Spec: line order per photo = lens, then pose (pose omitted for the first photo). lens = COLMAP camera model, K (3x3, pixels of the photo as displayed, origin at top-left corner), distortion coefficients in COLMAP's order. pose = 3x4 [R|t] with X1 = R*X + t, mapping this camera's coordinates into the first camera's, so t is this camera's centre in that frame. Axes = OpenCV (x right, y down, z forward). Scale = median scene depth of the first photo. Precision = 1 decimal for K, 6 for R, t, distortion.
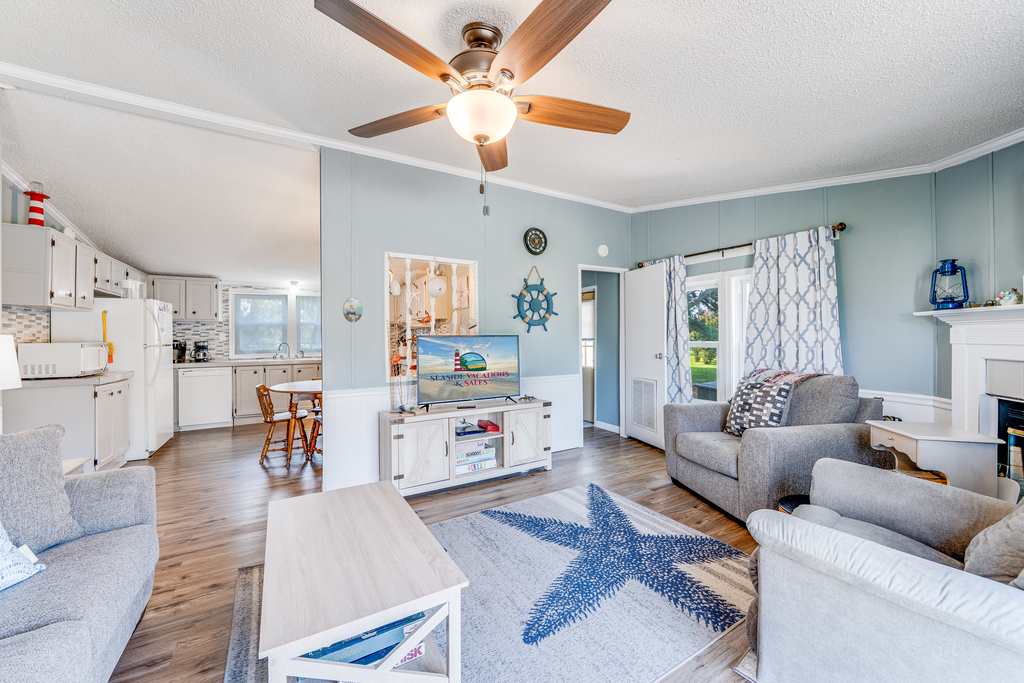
lens RADIAL K [[383.2, 0, 507.3], [0, 383.2, 334.1], [0, 0, 1]] dist [-0.016233, 0.000664]
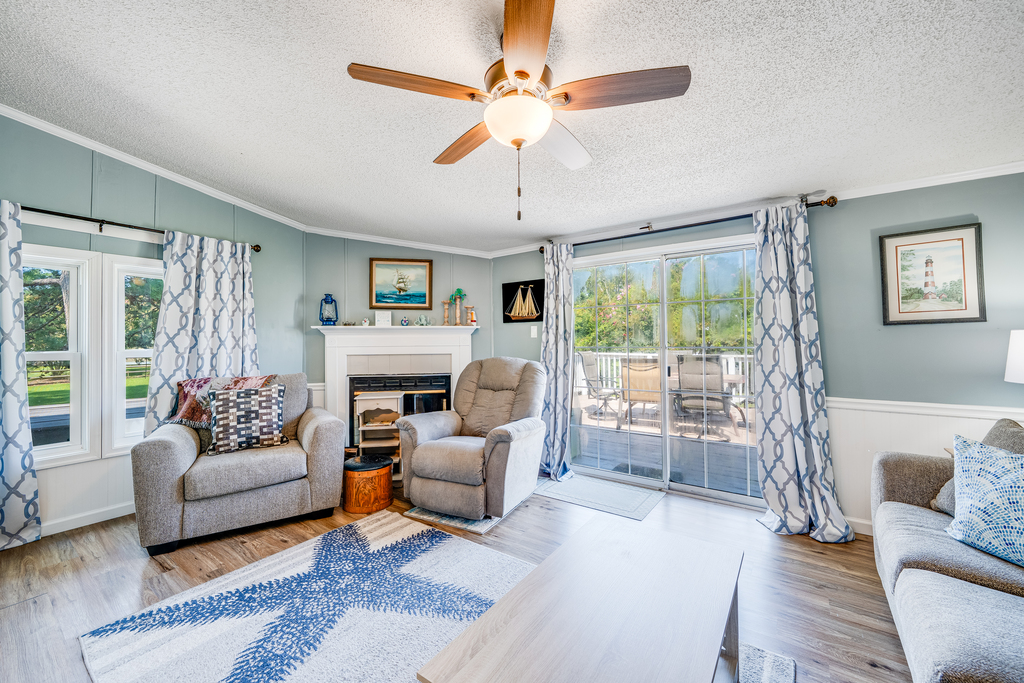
lens RADIAL K [[401.8, 0, 510.2], [0, 401.8, 339.0], [0, 0, 1]] dist [-0.013376, 0.000229]
pose [[-0.405894, 0.015309, 0.913792, -0.475125], [0.007333, 0.999882, -0.013494, 0.014248], [-0.913891, 0.001224, -0.405959, 0.685632]]
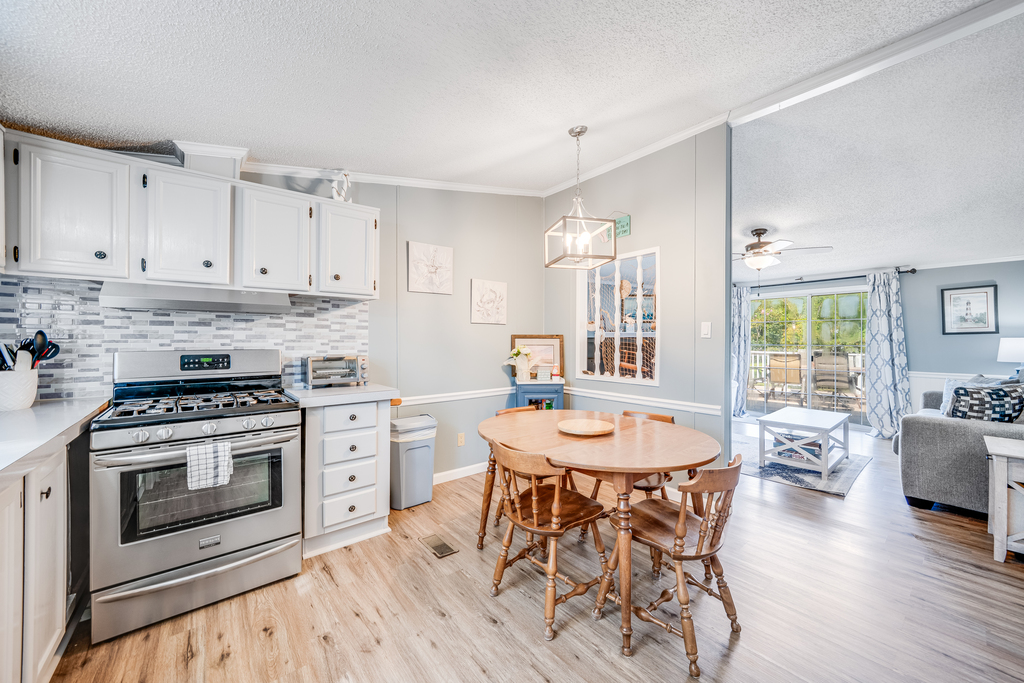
lens RADIAL K [[383.2, 0, 507.4], [0, 383.2, 342.2], [0, 0, 1]] dist [-0.016233, 0.000664]
pose [[-0.156274, 0.006854, 0.987690, -1.181614], [-0.007218, 0.999941, -0.008081, 0.033943], [-0.987687, -0.008392, -0.156215, 1.526929]]
